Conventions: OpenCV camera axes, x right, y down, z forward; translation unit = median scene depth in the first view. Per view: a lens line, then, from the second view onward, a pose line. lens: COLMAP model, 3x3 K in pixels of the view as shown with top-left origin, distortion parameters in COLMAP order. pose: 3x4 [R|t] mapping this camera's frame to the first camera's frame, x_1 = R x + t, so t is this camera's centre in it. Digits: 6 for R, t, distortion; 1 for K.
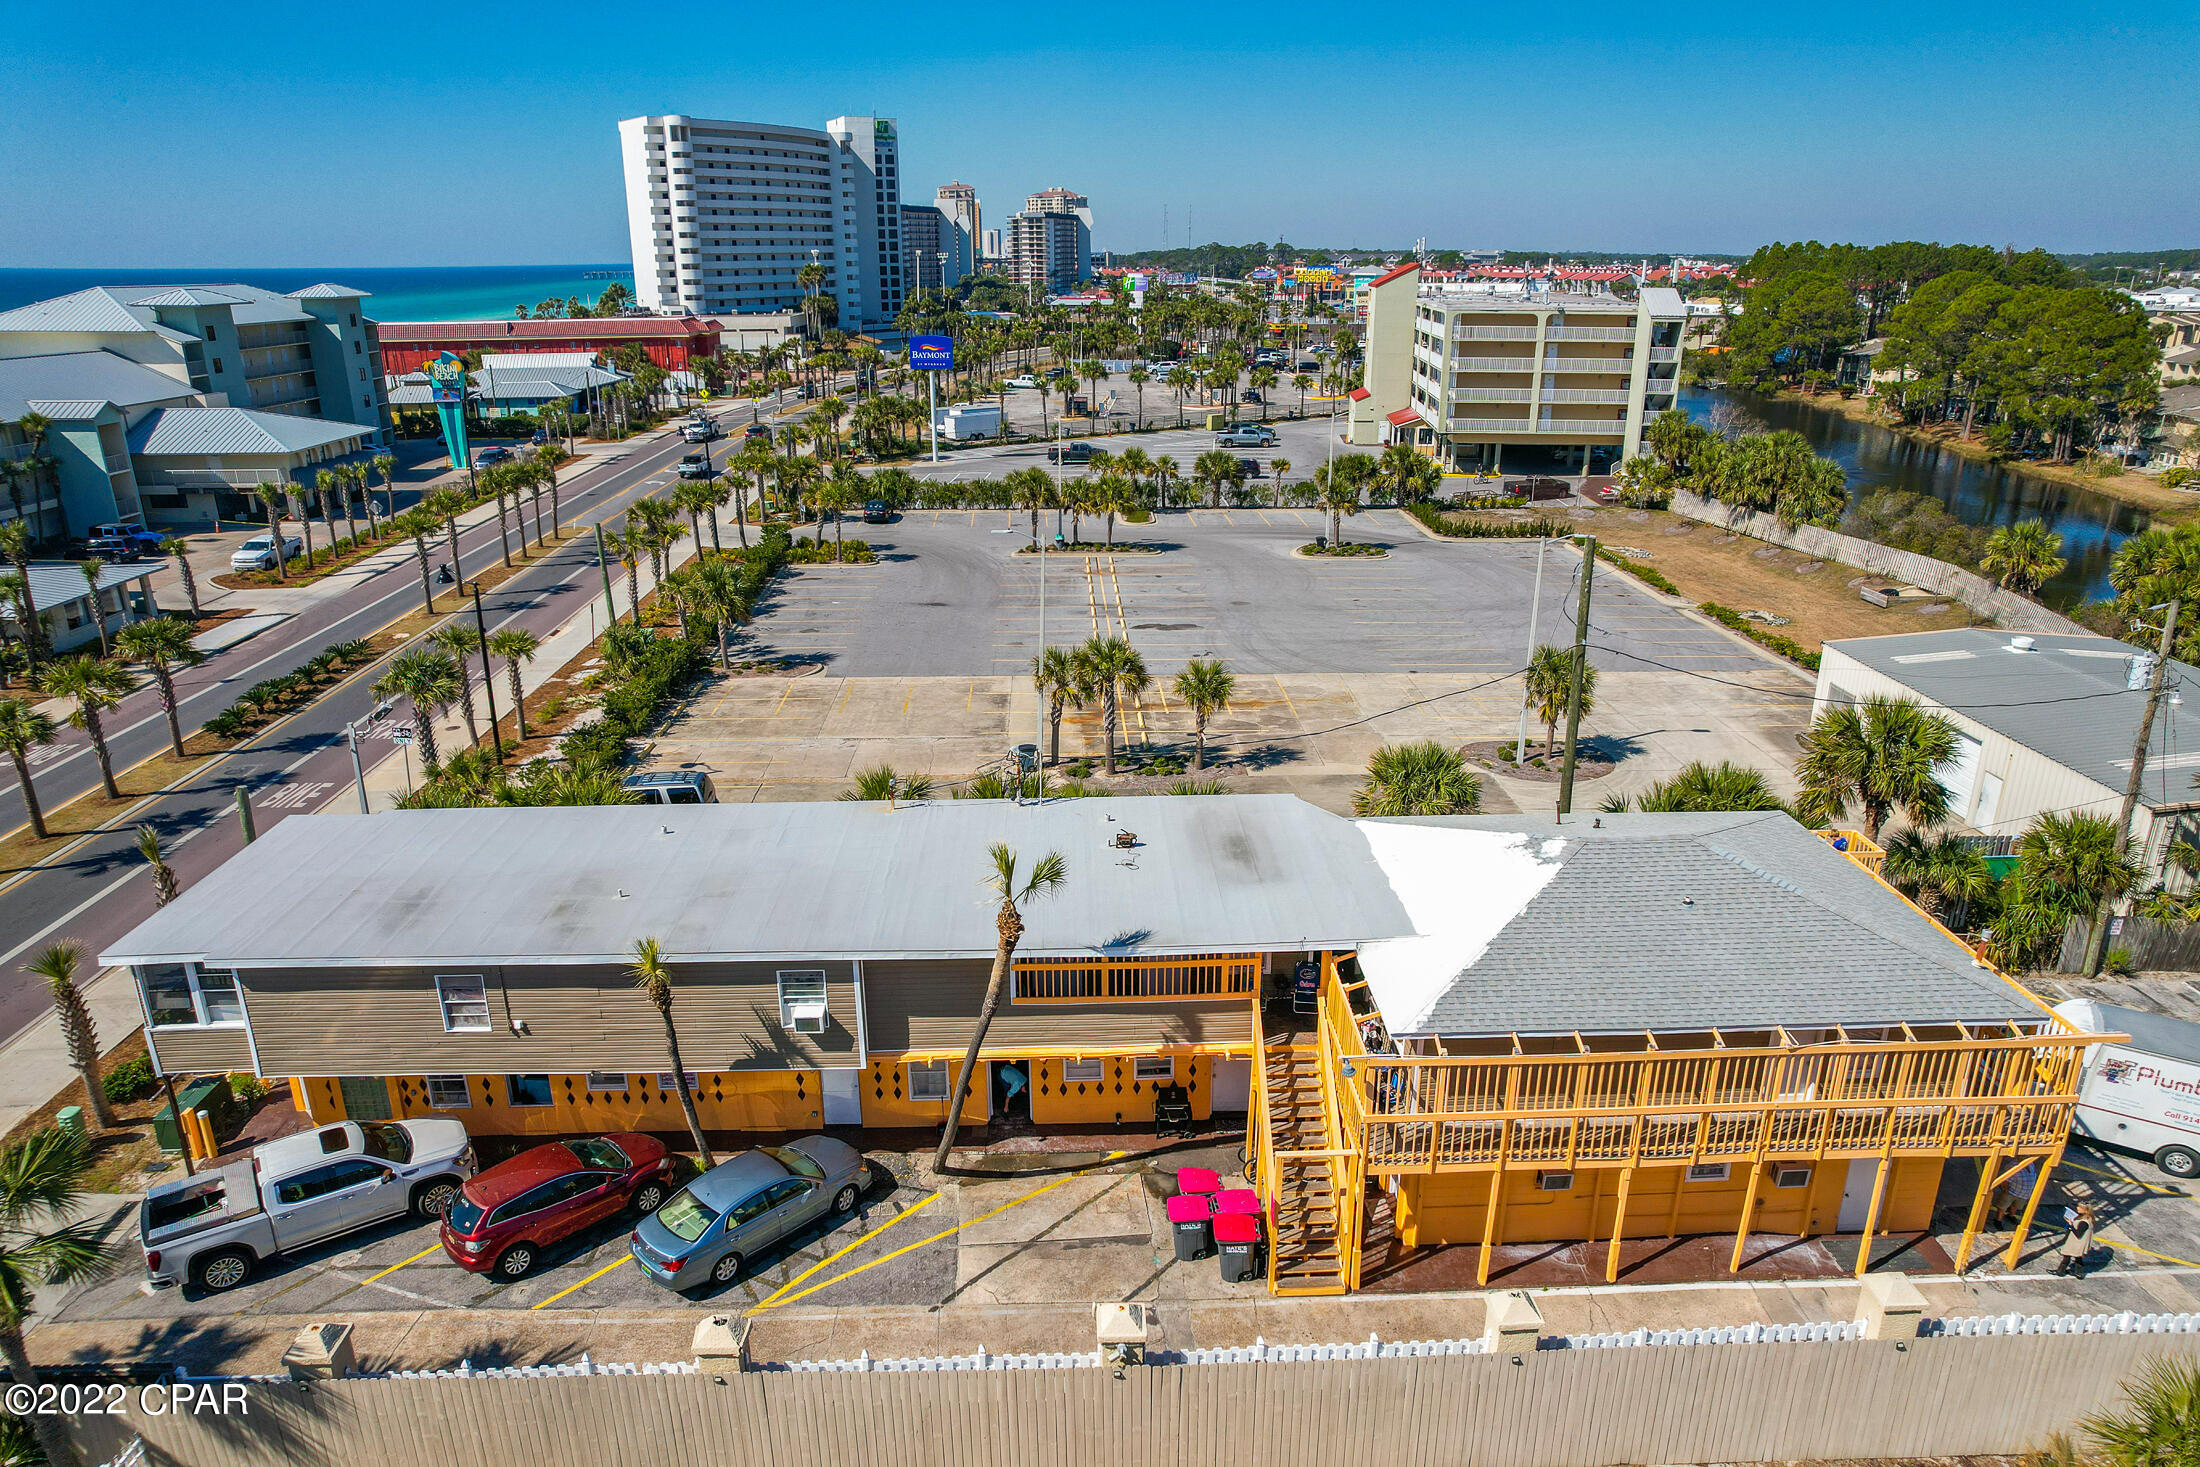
lens RADIAL K [[1408.5, 0, 1109.9], [0, 1408.5, 749.1], [0, 0, 1]] dist [-0.086454, 0.082110]
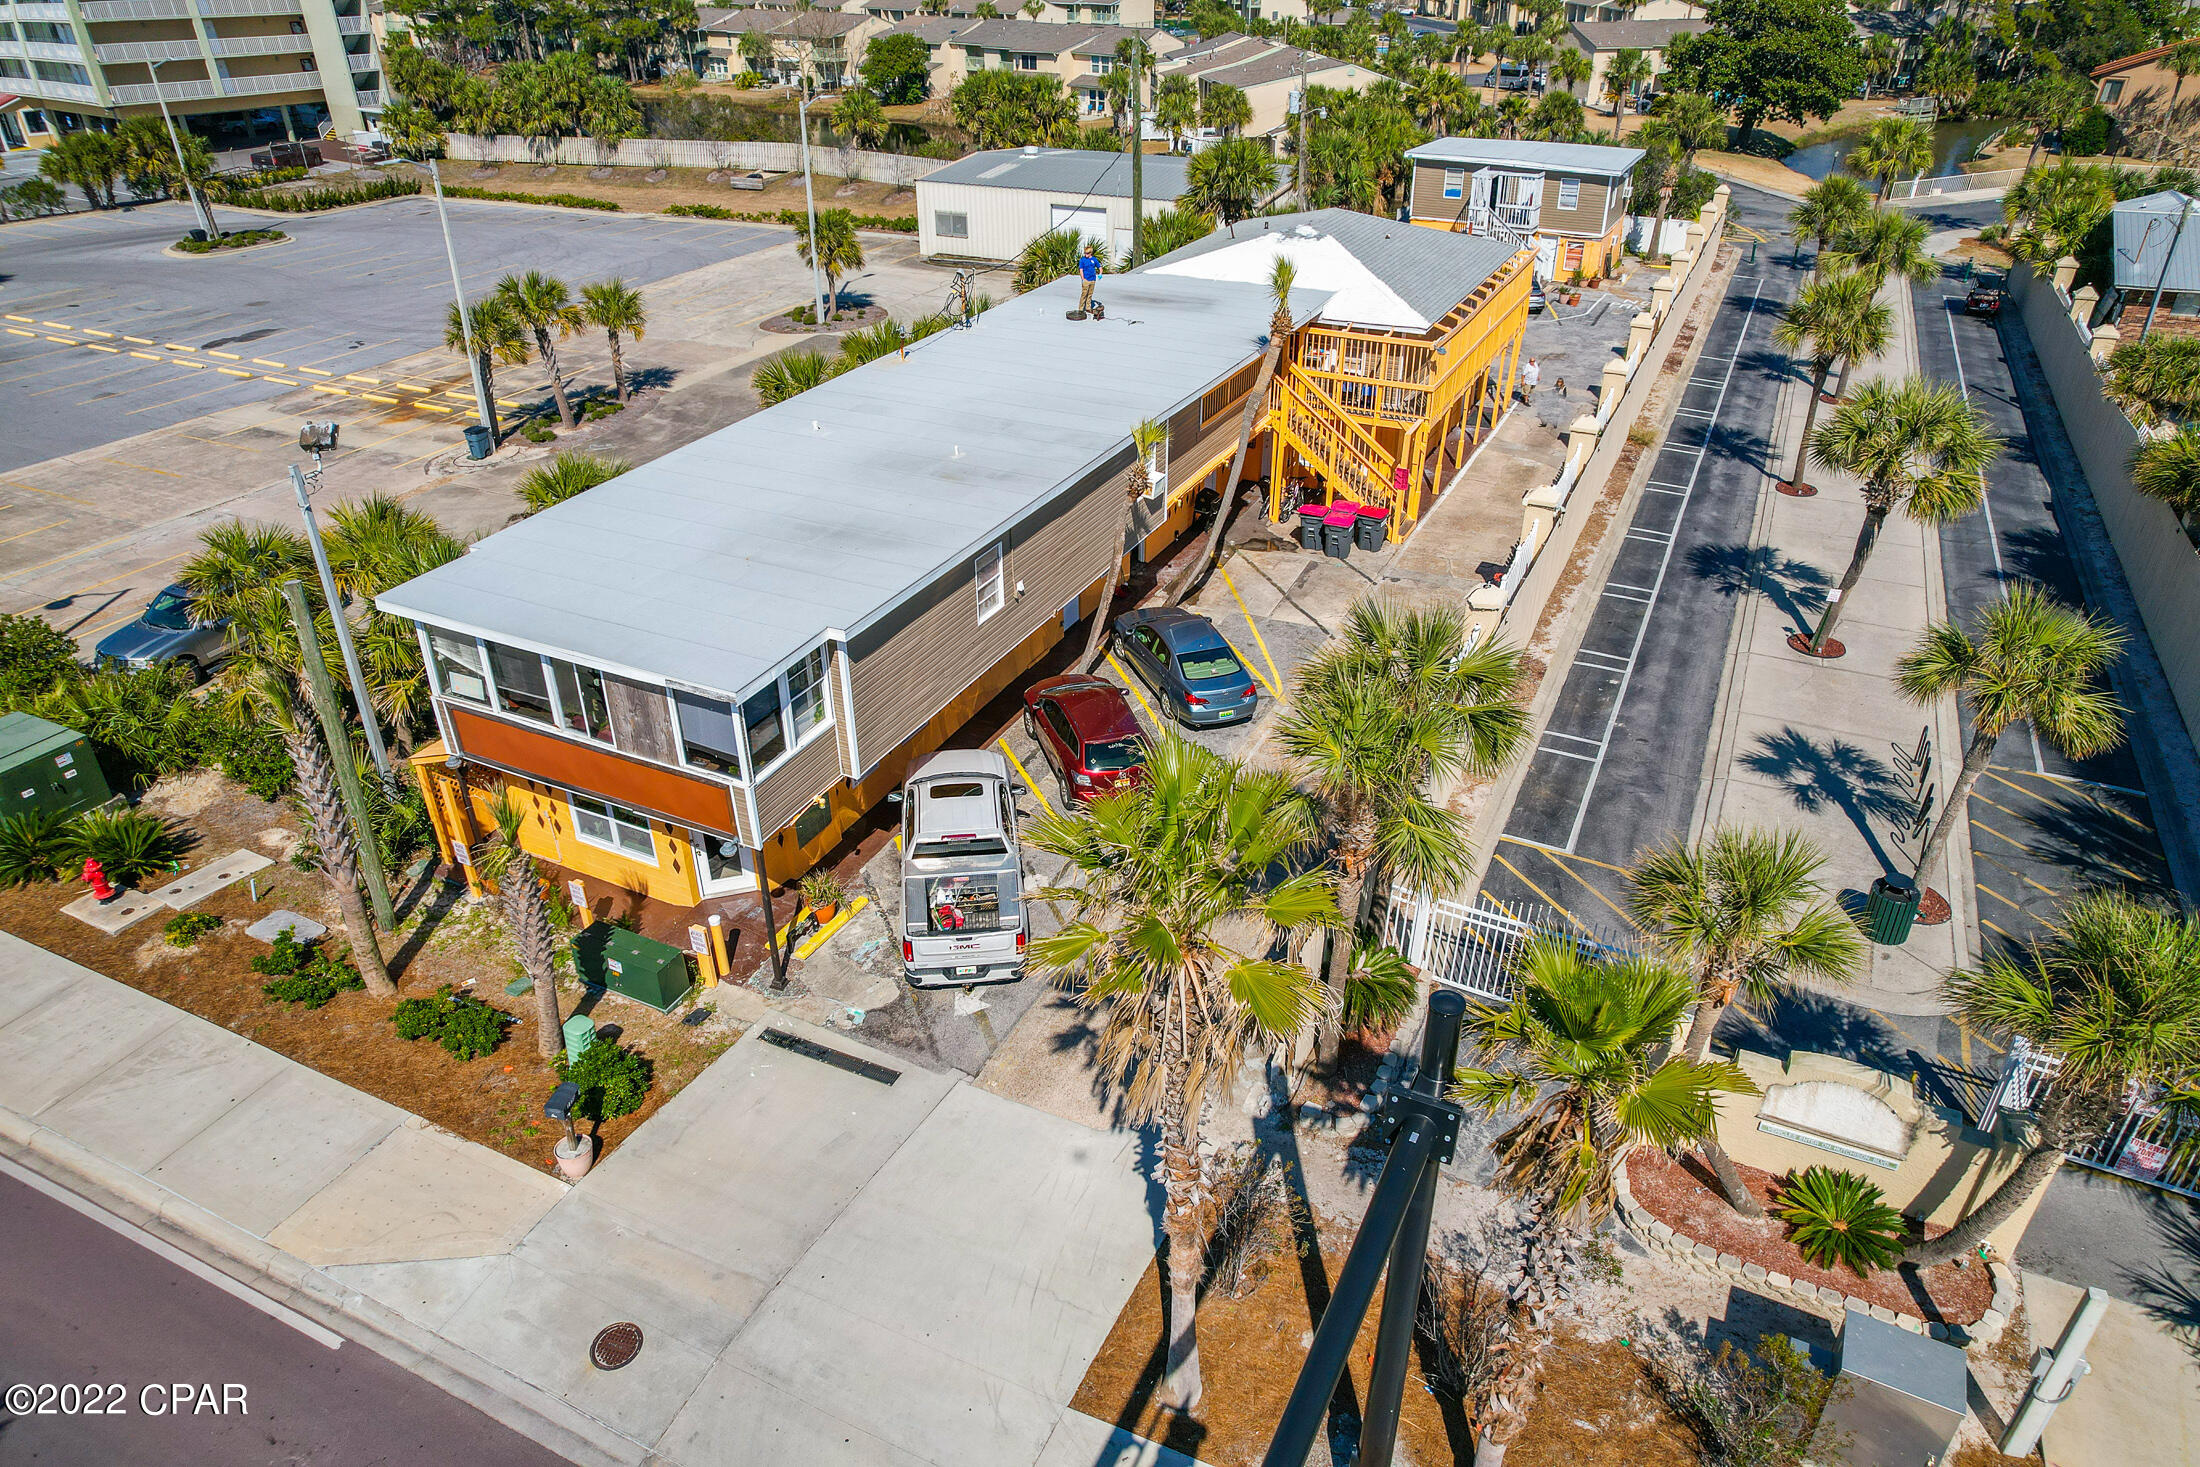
lens RADIAL K [[1408.5, 0, 1109.9], [0, 1408.5, 749.1], [0, 0, 1]] dist [-0.086454, 0.082110]
pose [[0.468650, -0.450848, 0.759673, -0.390007], [0.292763, 0.890626, 0.347957, -0.005016], [-0.833461, 0.059334, 0.549384, 0.145931]]
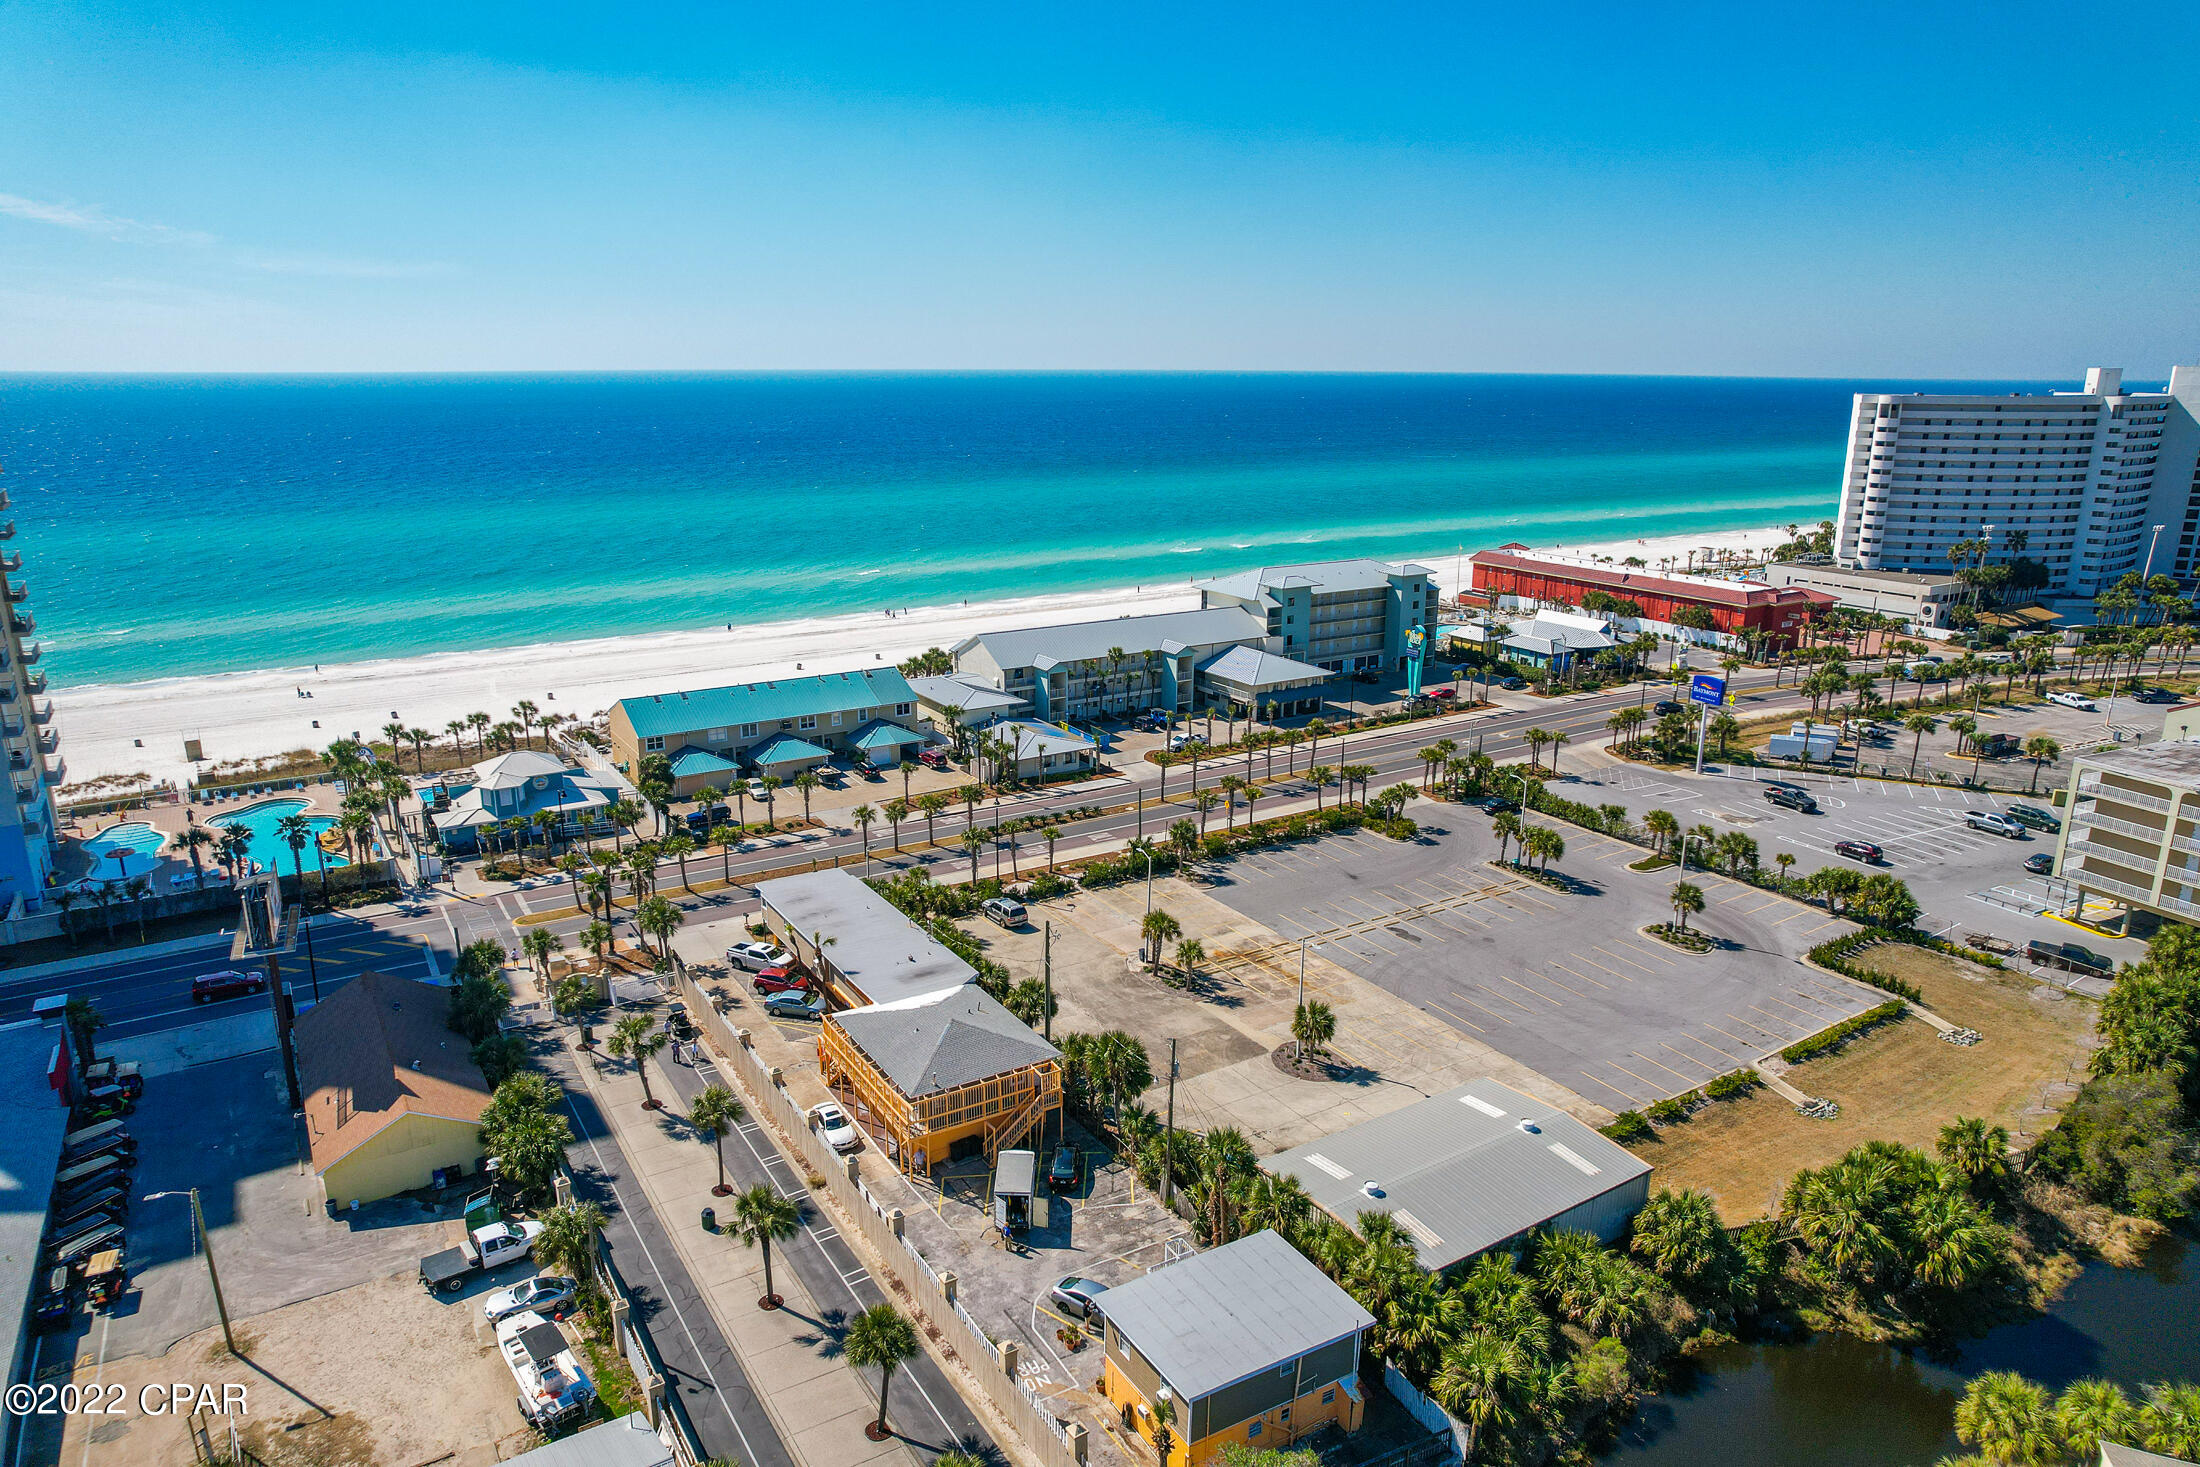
lens RADIAL K [[1408.5, 0, 1109.9], [0, 1408.5, 749.1], [0, 0, 1]] dist [-0.086454, 0.082110]
pose [[0.500996, 0.235482, -0.832797, 1.029226], [-0.295088, 0.951088, 0.091410, -0.299364], [0.813588, 0.199952, 0.545979, -0.162305]]
